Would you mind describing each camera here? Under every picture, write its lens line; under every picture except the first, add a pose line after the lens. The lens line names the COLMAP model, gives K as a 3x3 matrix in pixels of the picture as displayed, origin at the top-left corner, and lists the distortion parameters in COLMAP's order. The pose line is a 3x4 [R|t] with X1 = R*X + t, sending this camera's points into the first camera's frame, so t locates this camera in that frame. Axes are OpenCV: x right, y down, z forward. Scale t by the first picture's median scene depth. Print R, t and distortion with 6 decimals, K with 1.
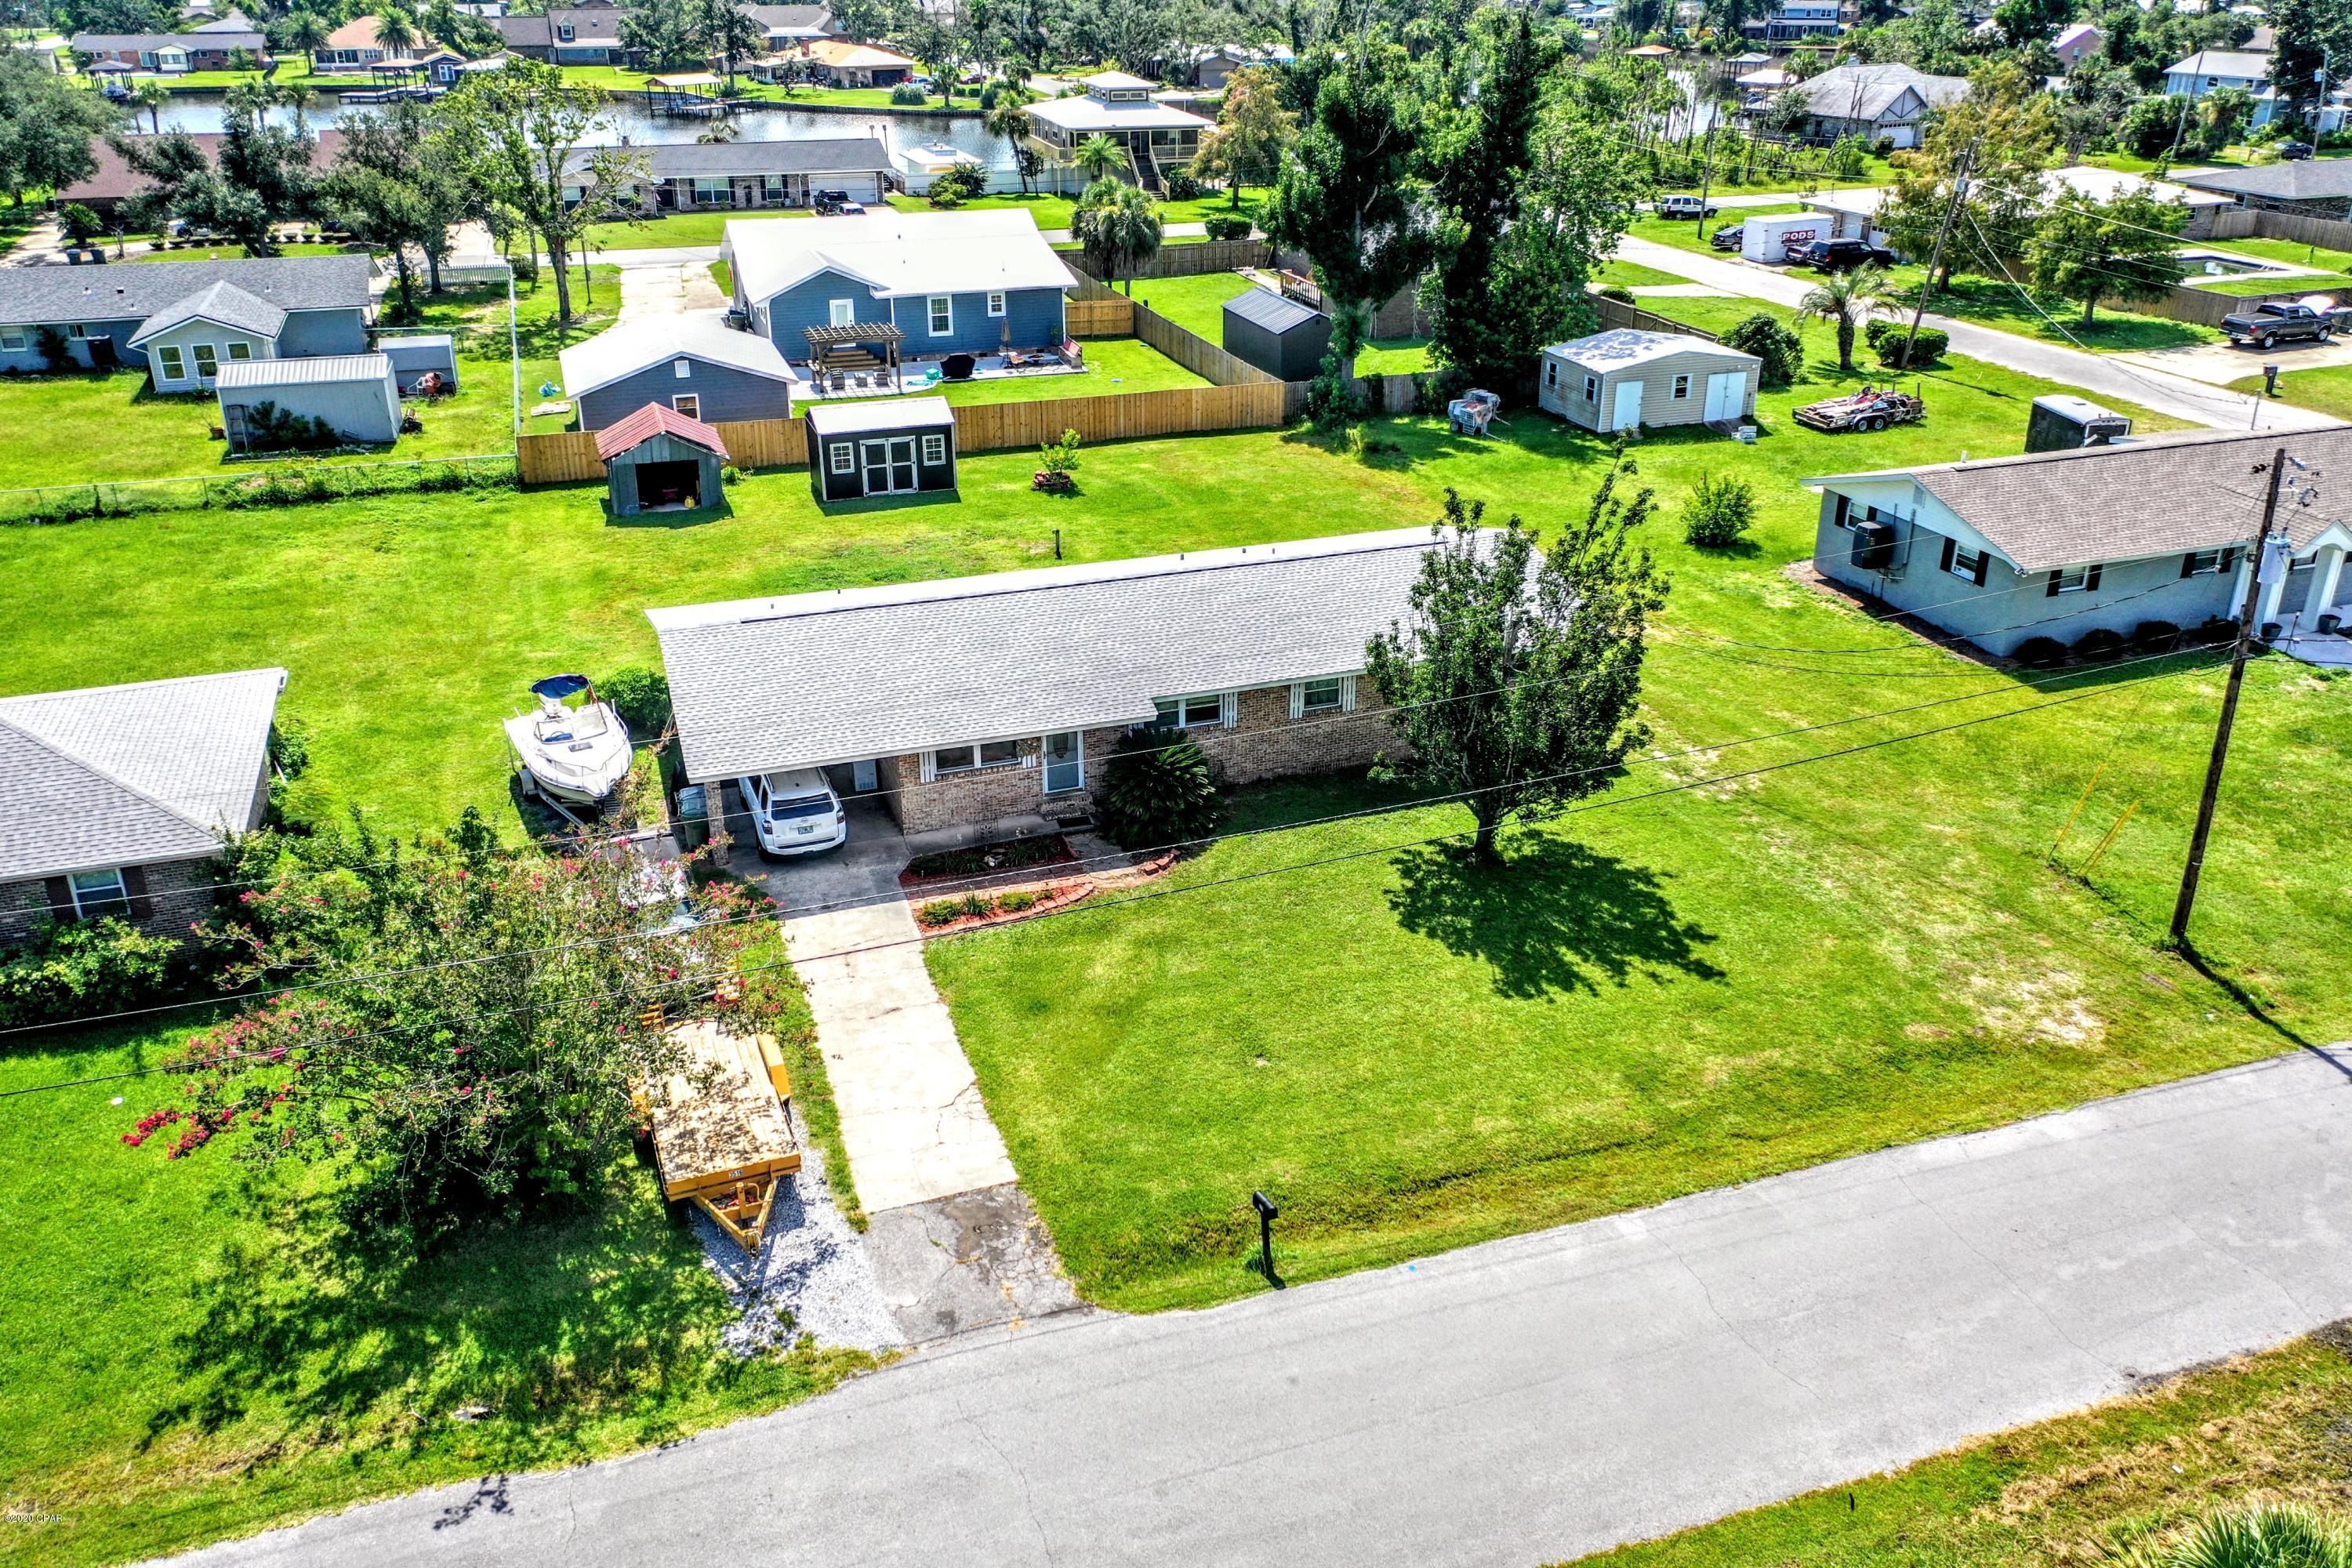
lens RADIAL K [[1856.5, 0, 1177.9], [0, 1856.5, 781.8], [0, 0, 1]] dist [0.015261, -0.000876]
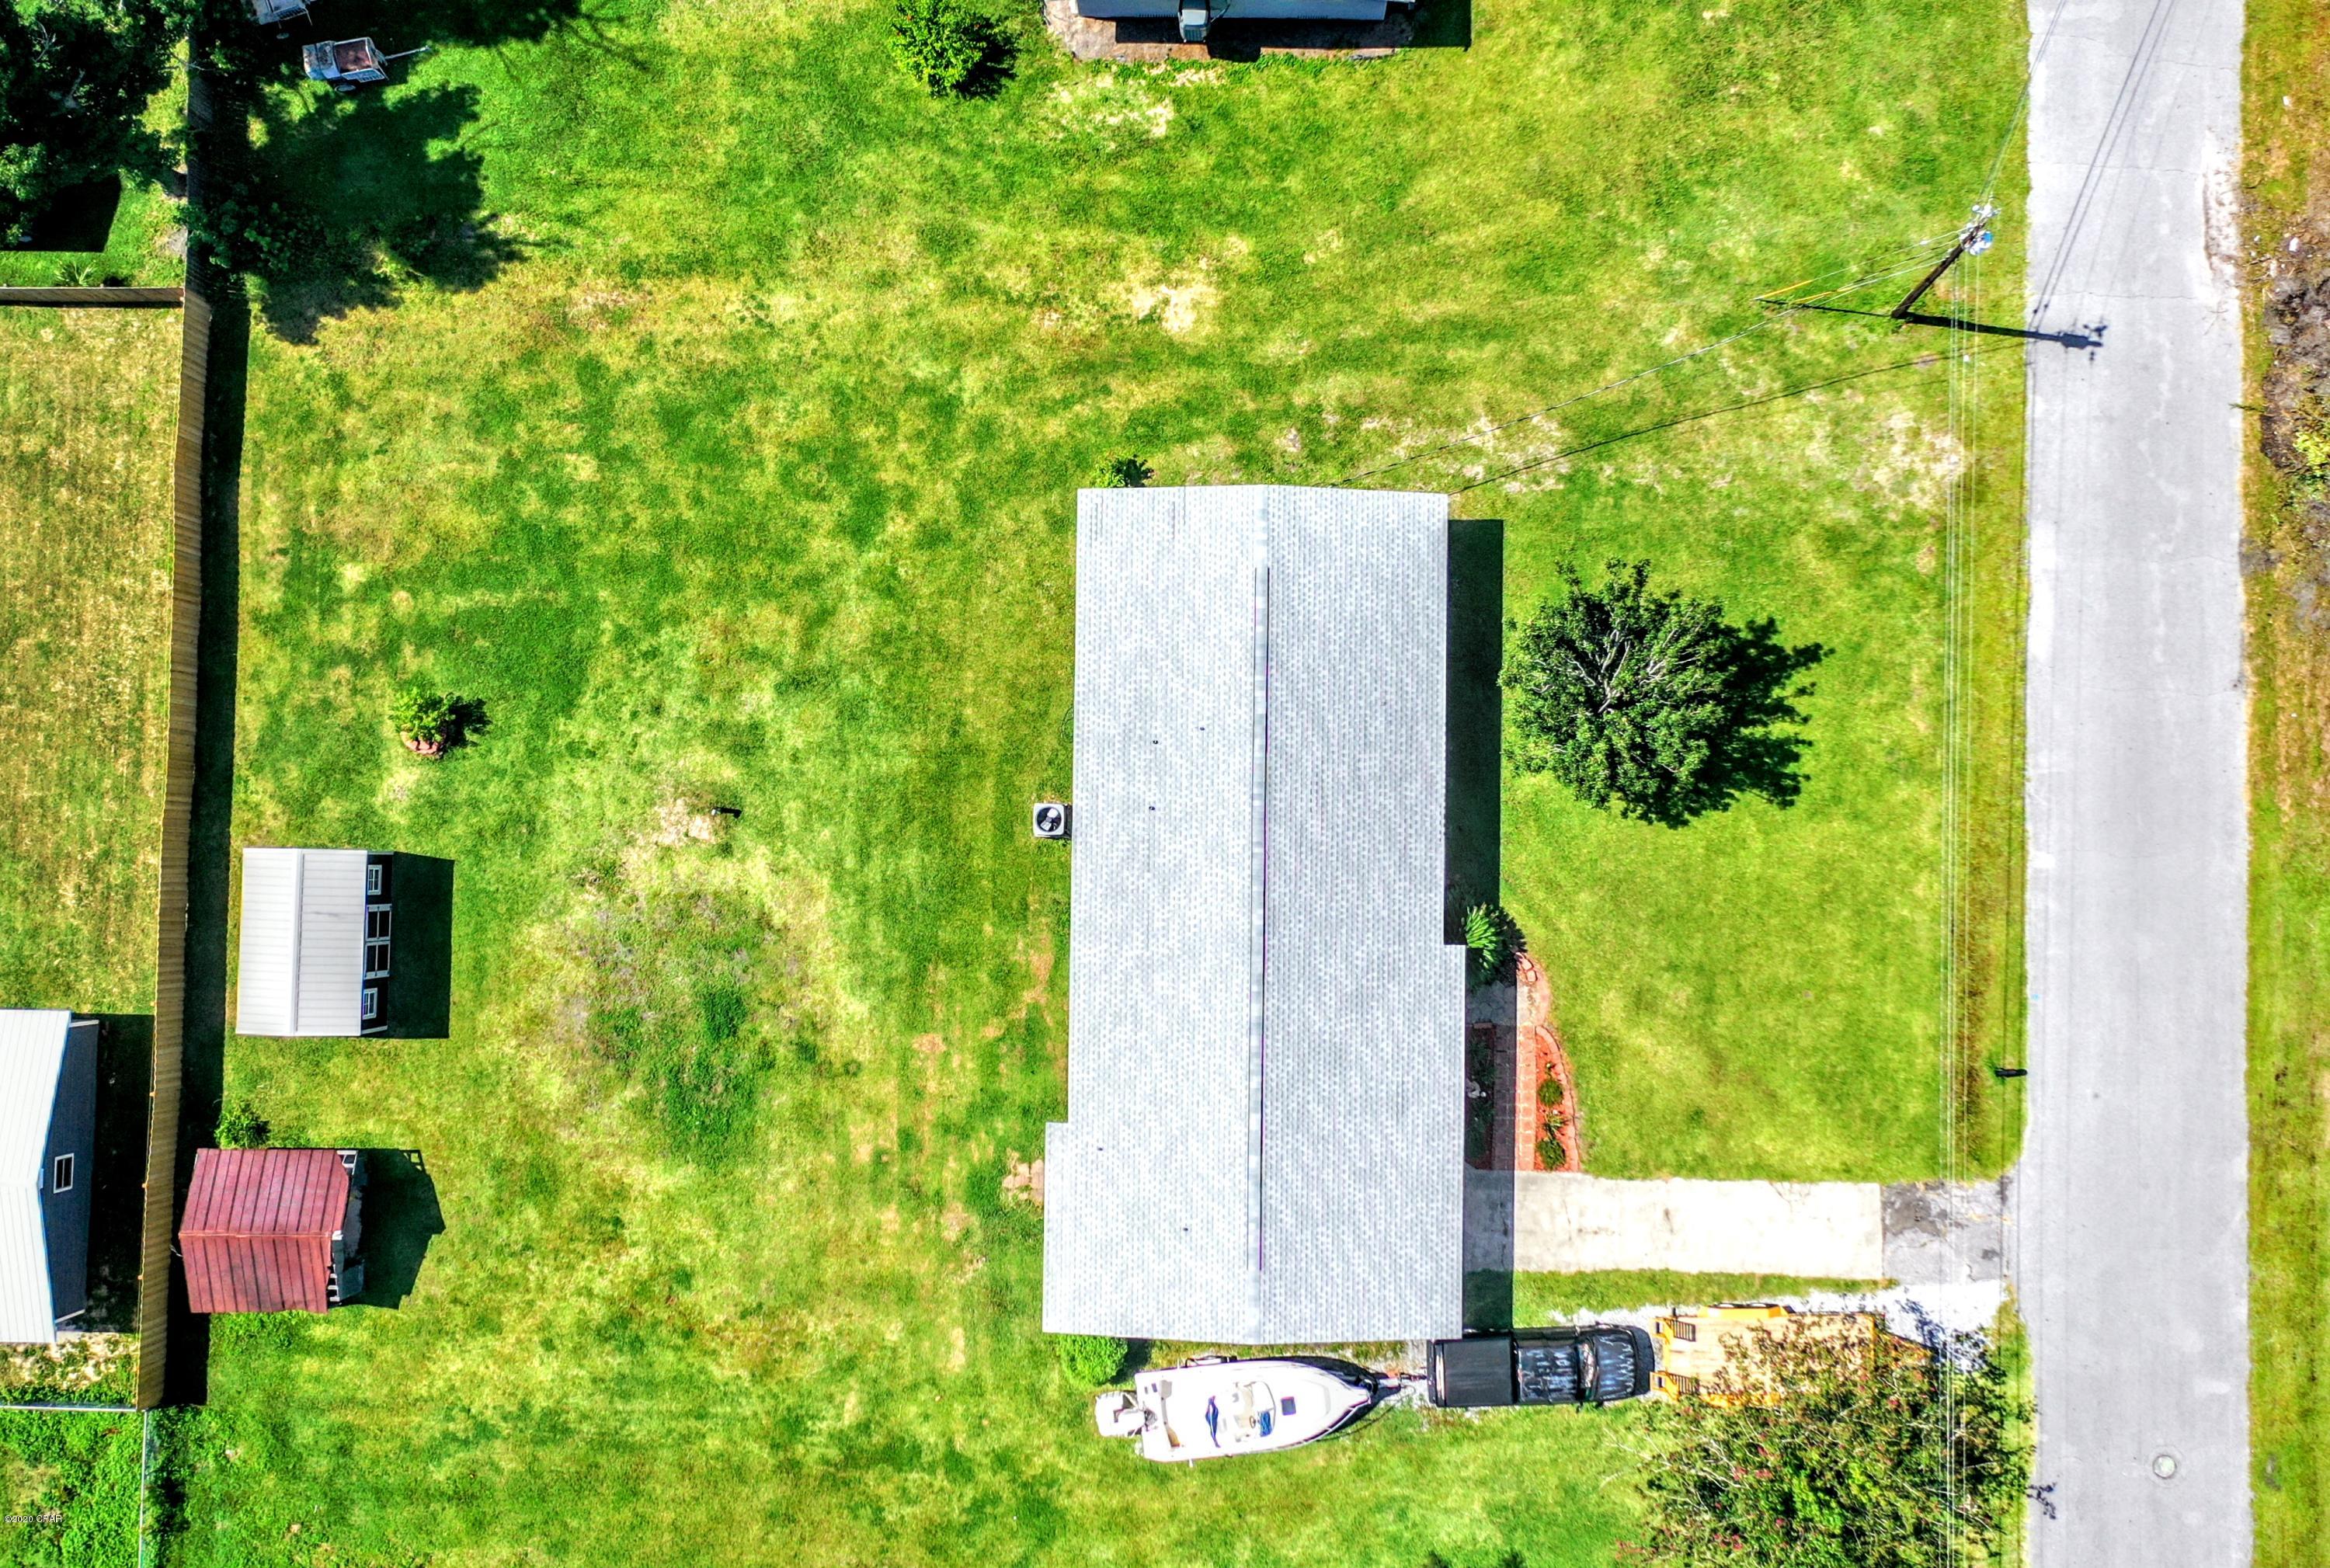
lens RADIAL K [[1839.1, 0, 1166.3], [0, 1839.1, 785.1], [0, 0, 1]] dist [0.015261, -0.000876]
pose [[0.341579, -0.939585, 0.022470, -0.003197], [0.400670, 0.167204, 0.900836, -0.801857], [-0.850169, -0.298703, 0.433577, 0.473772]]
